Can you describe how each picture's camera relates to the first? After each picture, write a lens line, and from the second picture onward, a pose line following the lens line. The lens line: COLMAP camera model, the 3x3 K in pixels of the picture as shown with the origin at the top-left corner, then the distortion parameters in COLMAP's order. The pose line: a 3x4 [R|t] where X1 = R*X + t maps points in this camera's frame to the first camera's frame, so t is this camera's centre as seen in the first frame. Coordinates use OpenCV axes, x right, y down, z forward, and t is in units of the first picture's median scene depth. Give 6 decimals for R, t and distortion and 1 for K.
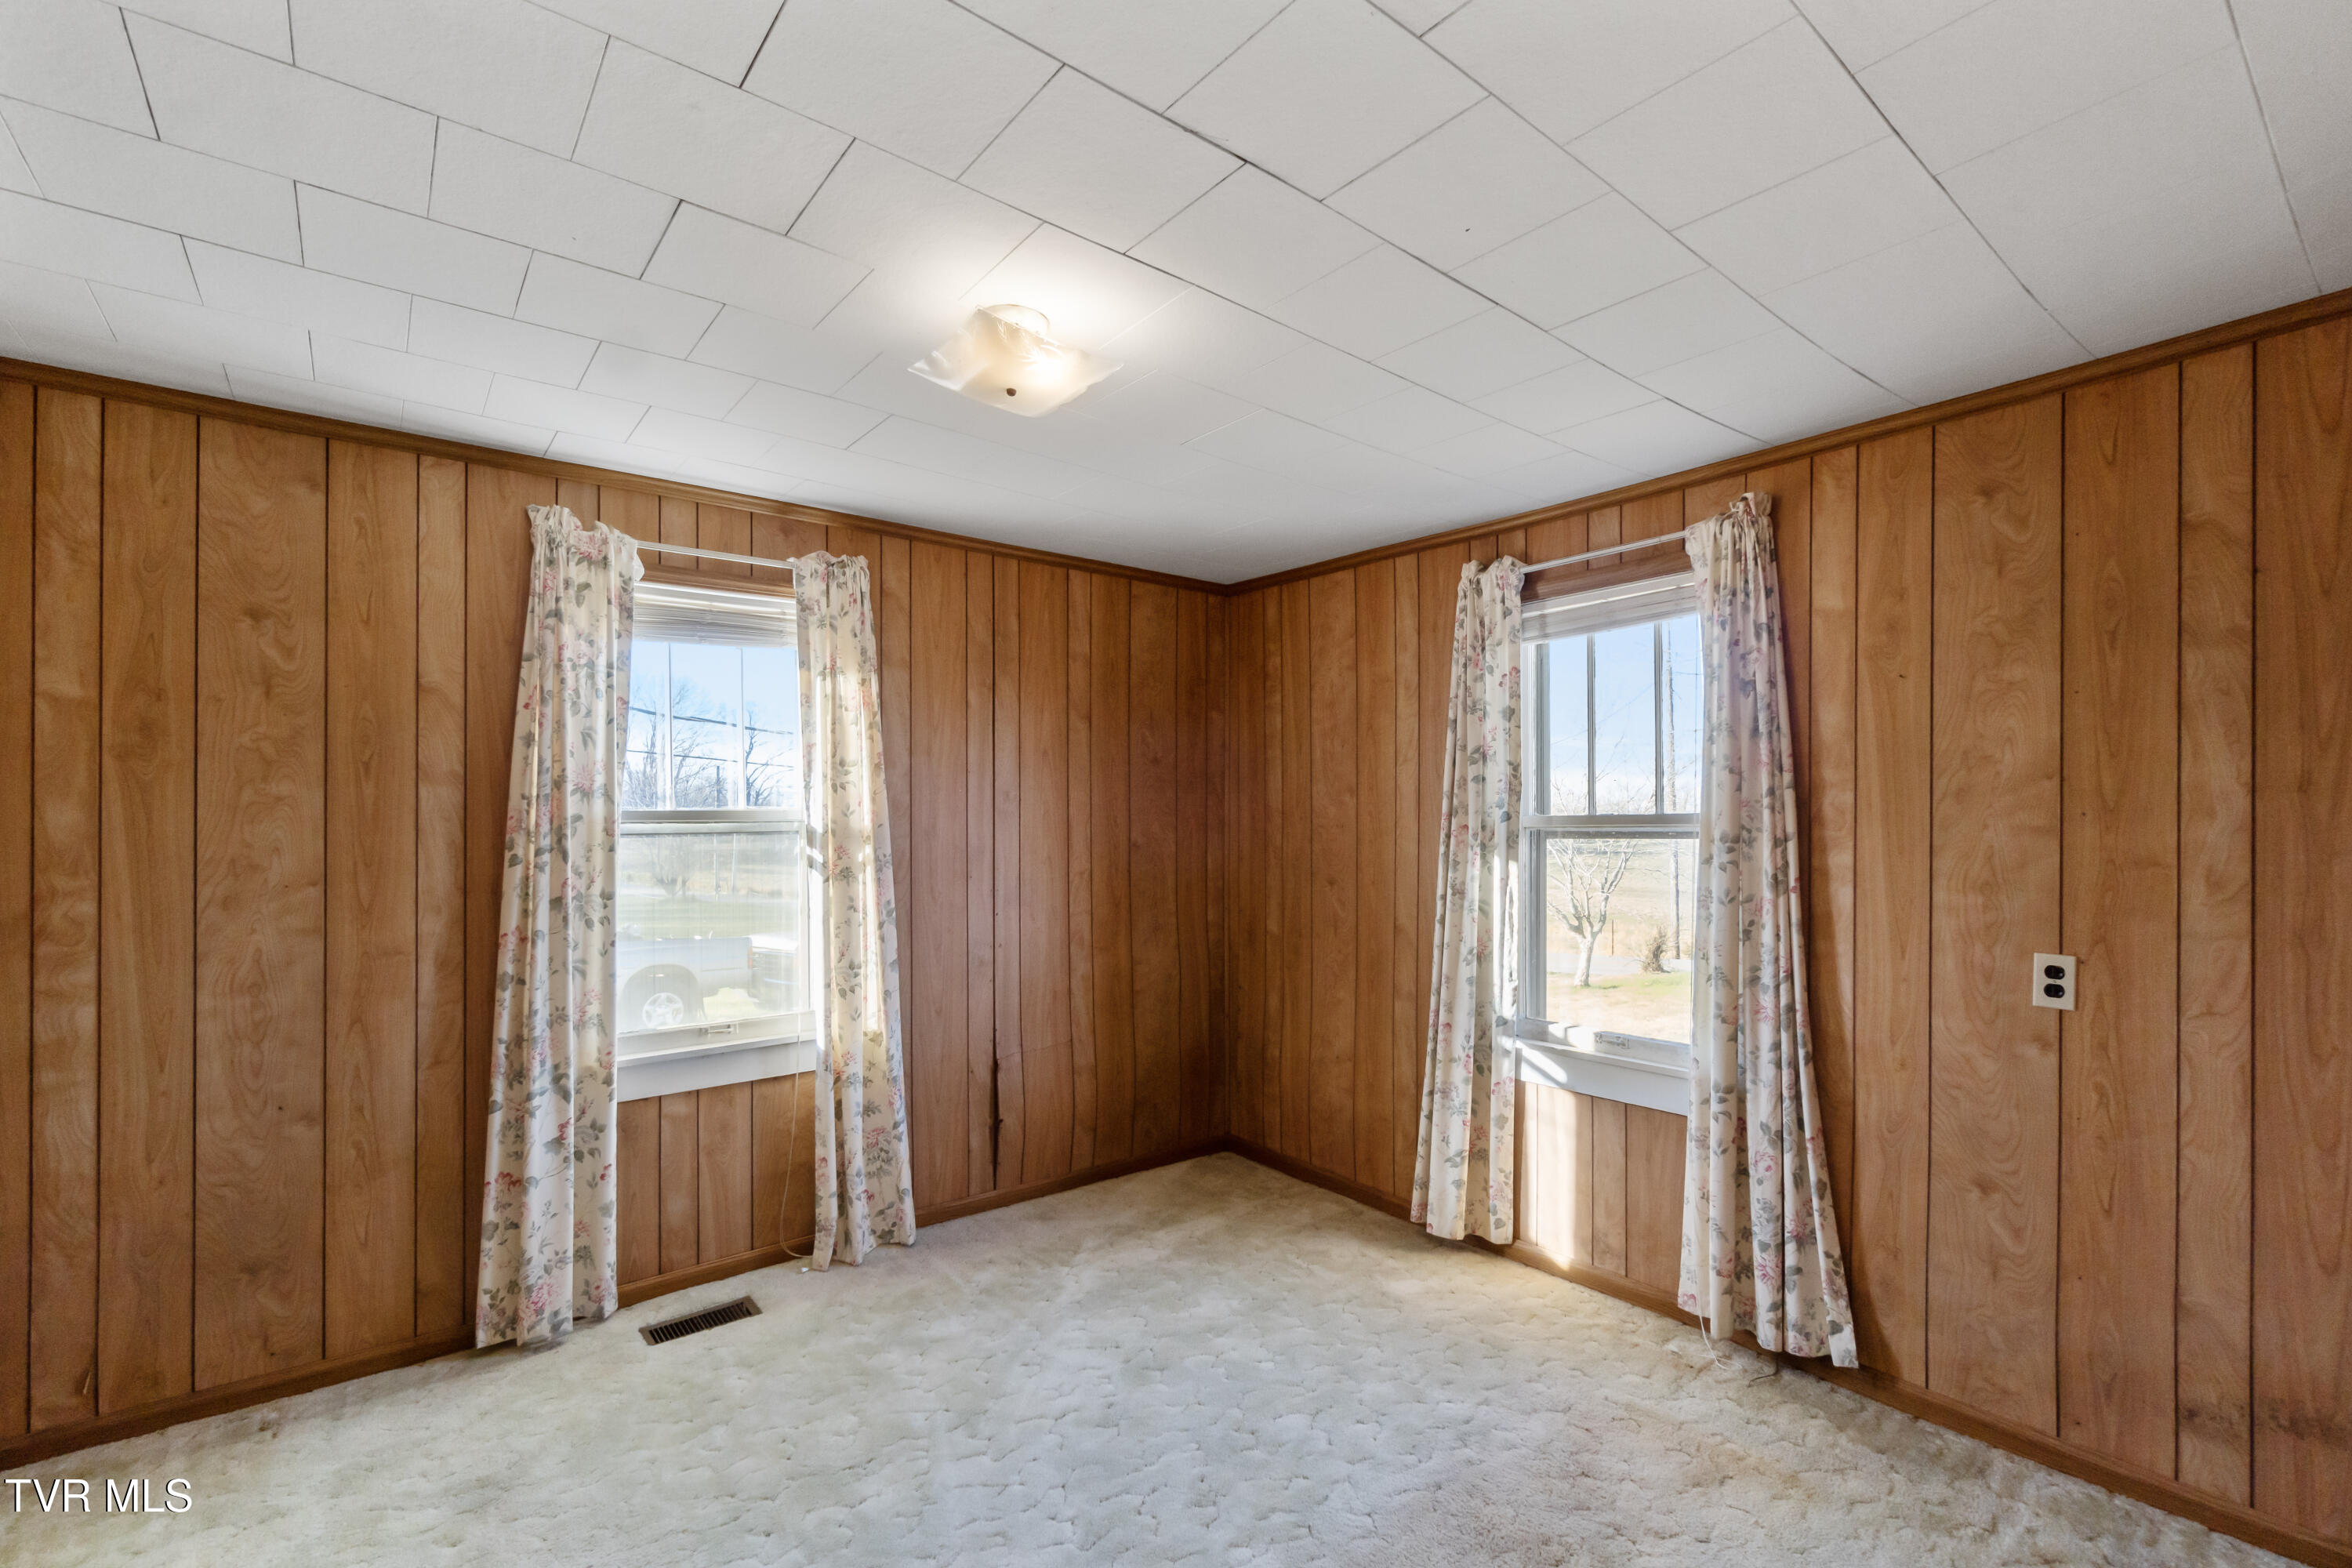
lens RADIAL K [[1026.6, 0, 1159.2], [0, 1026.6, 816.8], [0, 0, 1]] dist [-0.006273, 0.002942]
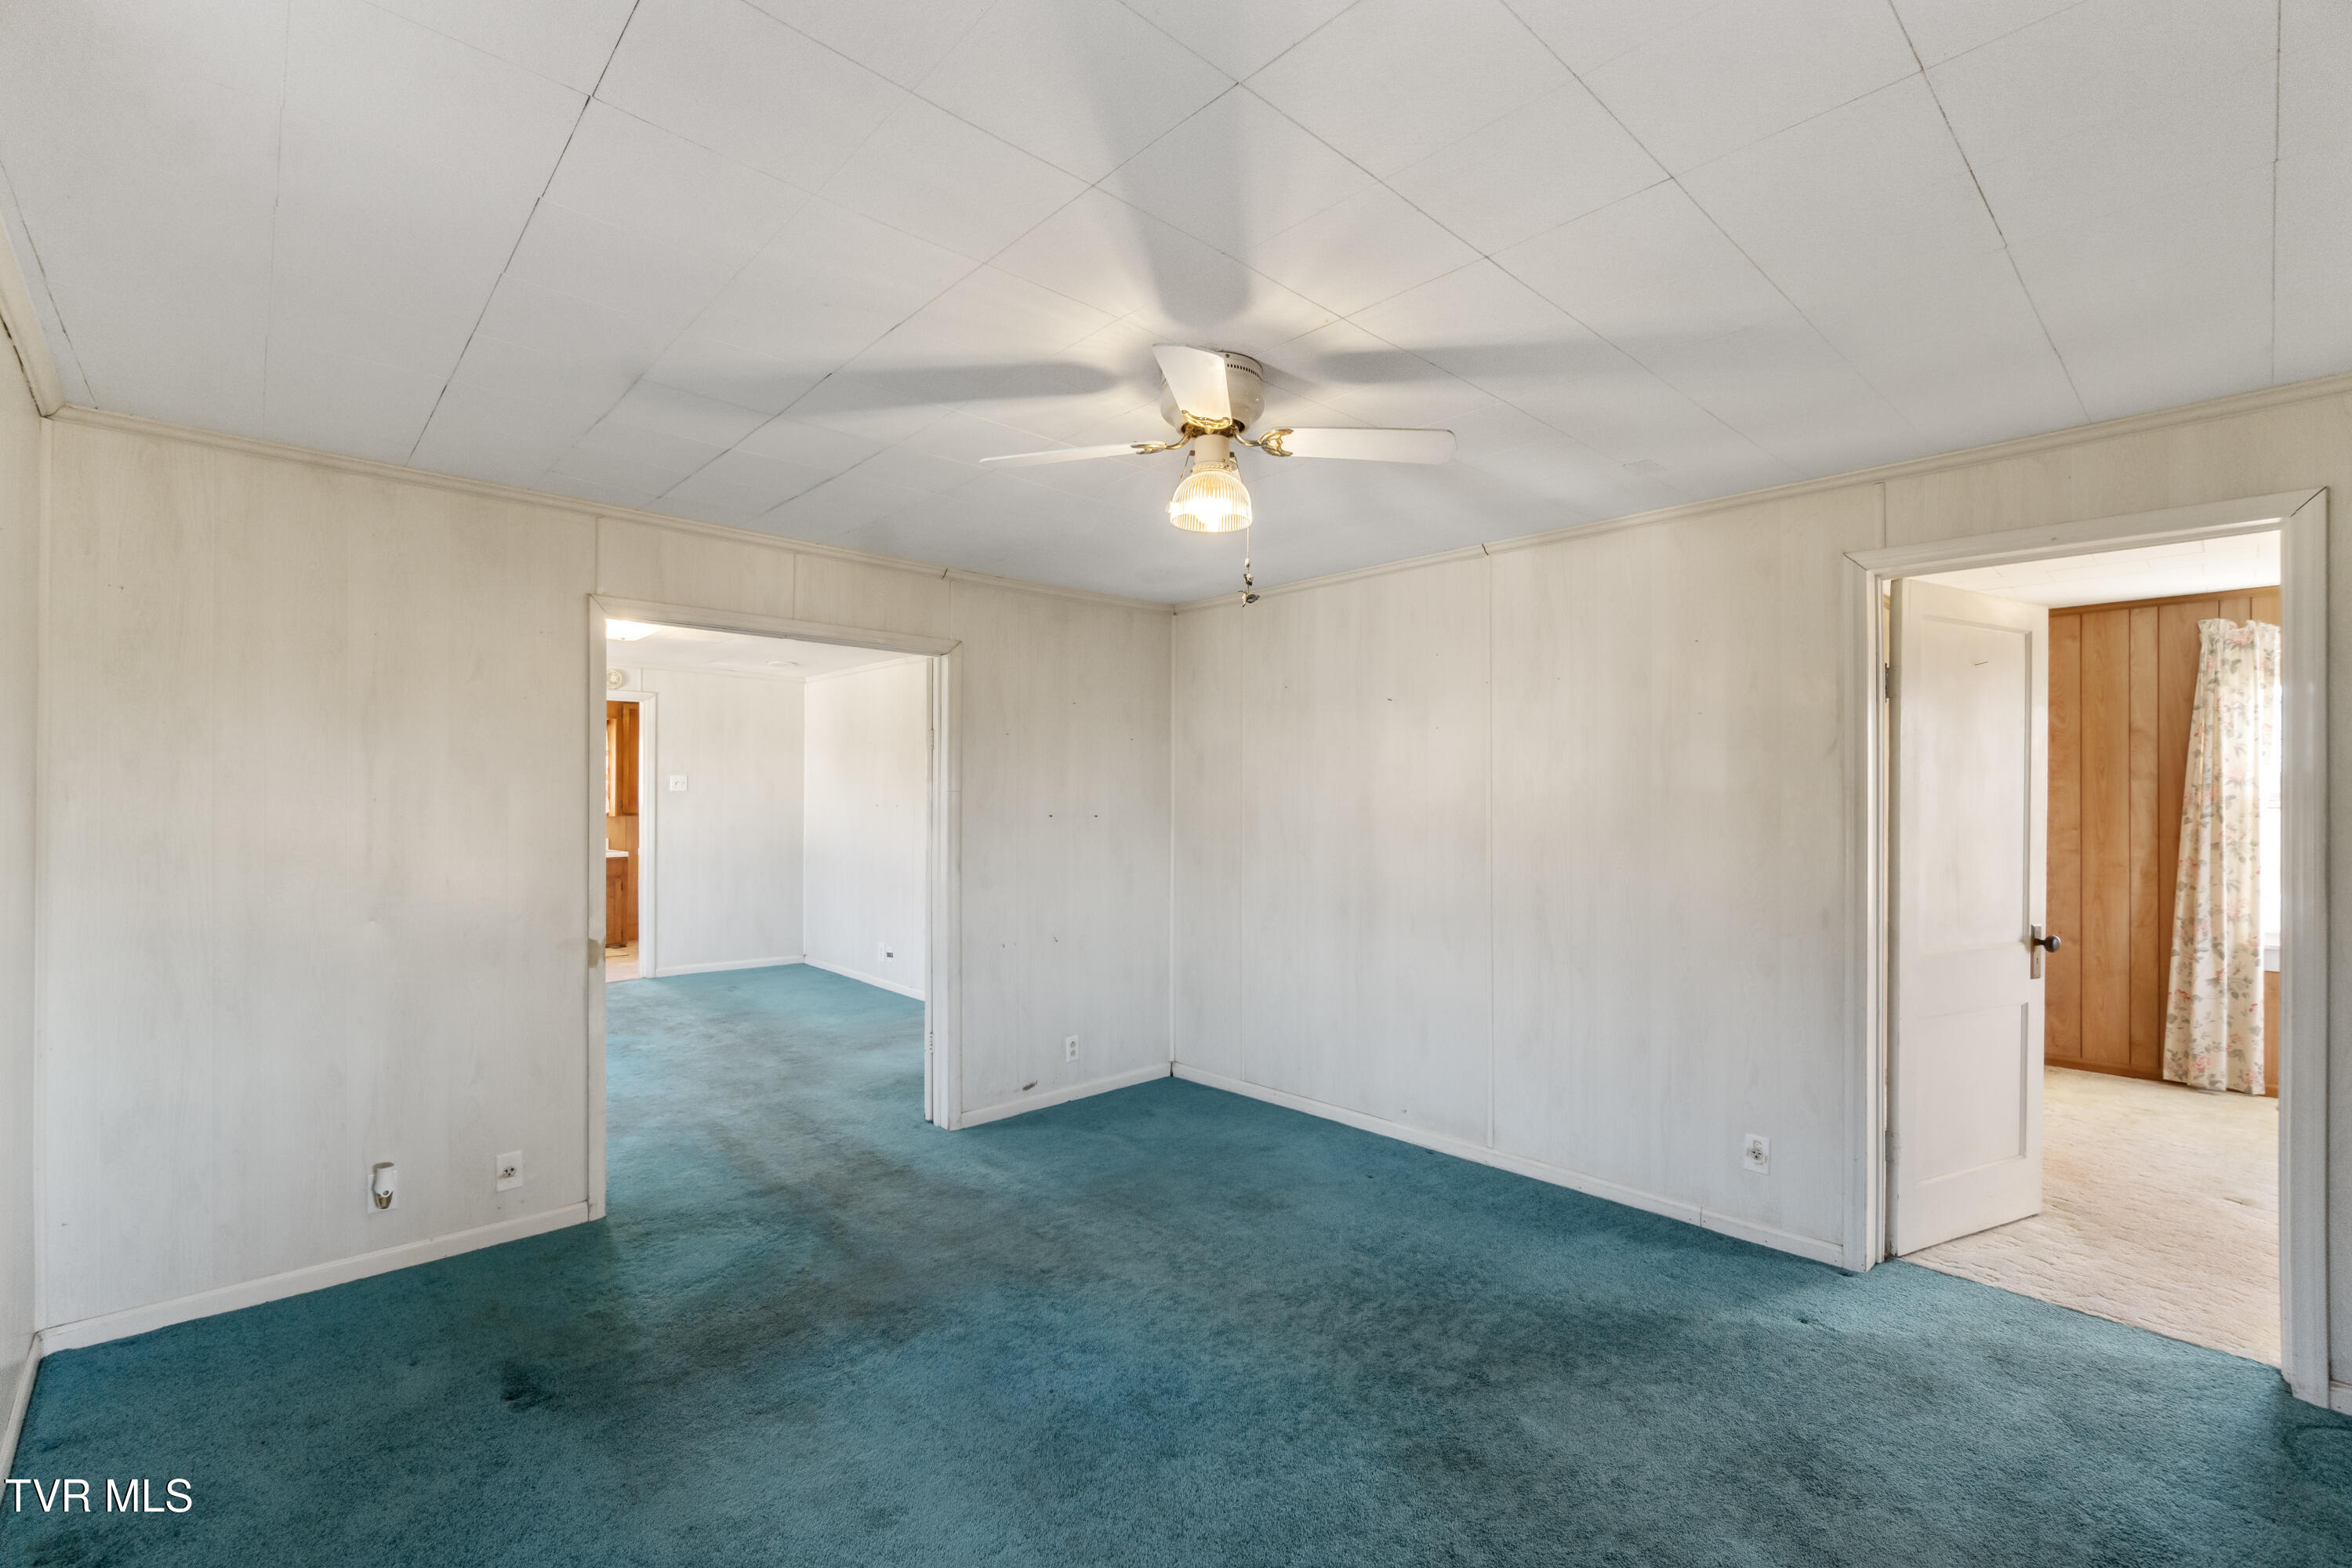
lens RADIAL K [[1026.6, 0, 1169.9], [0, 1026.6, 792.5], [0, 0, 1]] dist [-0.006273, 0.002942]
pose [[0.089307, -0.001184, -0.996003, 1.008496], [0.004171, 0.999991, -0.000815, -0.013325], [0.995995, -0.004081, 0.089311, -0.951209]]
